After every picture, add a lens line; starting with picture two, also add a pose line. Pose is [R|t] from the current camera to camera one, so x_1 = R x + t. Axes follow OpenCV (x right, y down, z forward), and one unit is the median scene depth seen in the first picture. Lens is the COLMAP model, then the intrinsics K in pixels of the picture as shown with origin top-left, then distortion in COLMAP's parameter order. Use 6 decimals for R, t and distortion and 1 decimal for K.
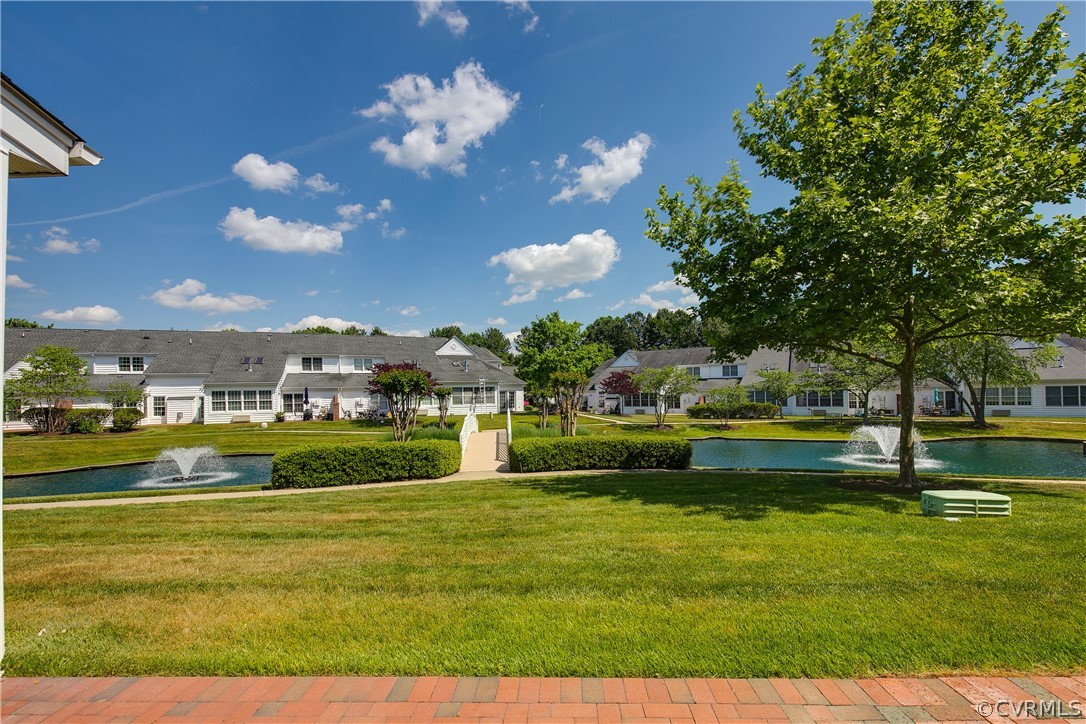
lens RADIAL K [[495.0, 0, 545.5], [0, 495.0, 381.4], [0, 0, 1]] dist [0.007539, -0.000732]
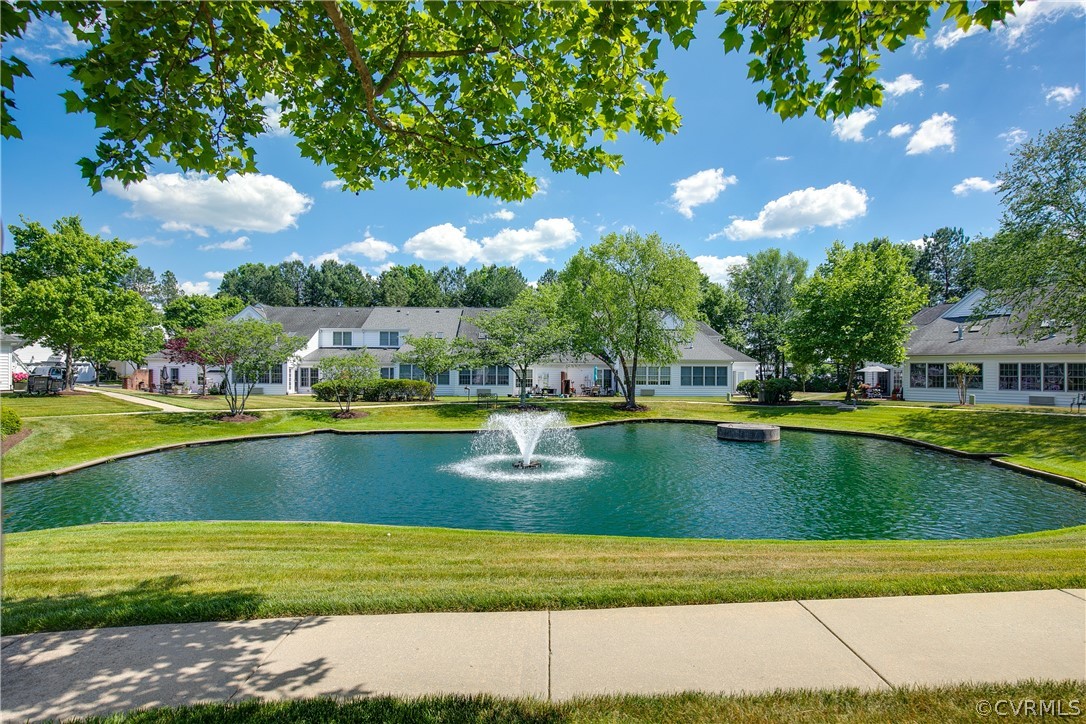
lens RADIAL K [[552.8, 0, 543.0], [0, 552.8, 362.0], [0, 0, 1]] dist [-0.001490, -0.000250]
pose [[0.847386, 0.028552, 0.530210, 0.187115], [-0.033457, 0.999440, -0.000348, 0.011917], [-0.529923, -0.017444, 0.847867, 0.215507]]
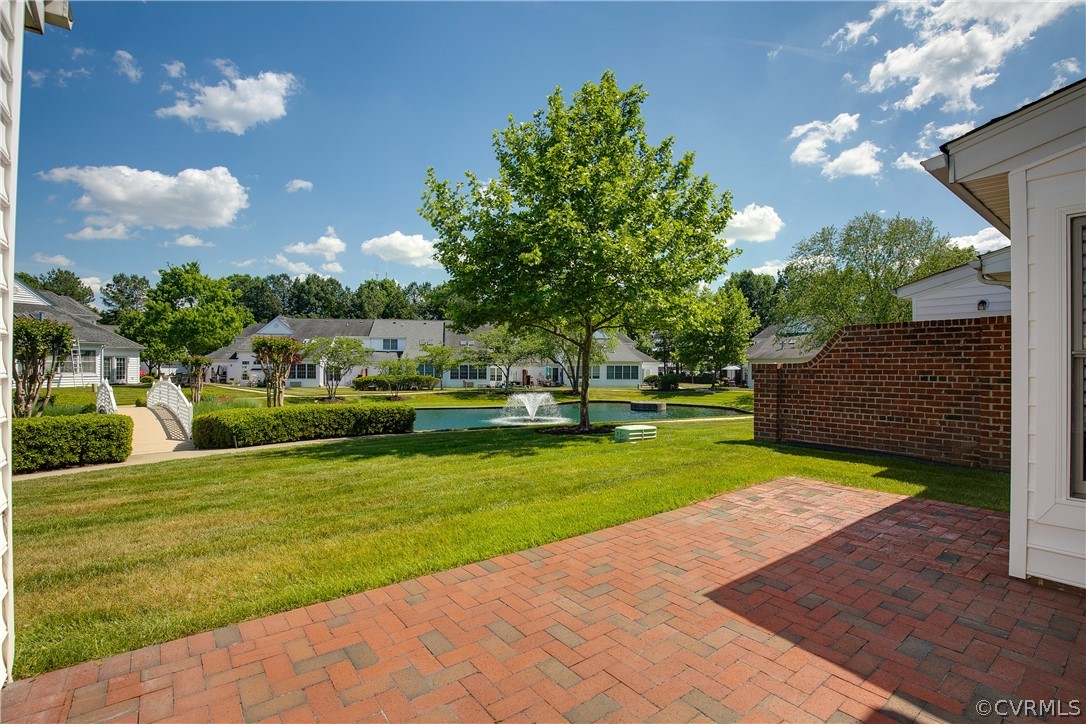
lens RADIAL K [[503.7, 0, 543.0], [0, 503.7, 362.0], [0, 0, 1]] dist [-0.020166, -0.000369]
pose [[0.771540, 0.026814, 0.635615, -0.070554], [-0.035362, 0.999374, 0.000766, 0.005102], [-0.635197, -0.023068, 0.772006, -0.006773]]
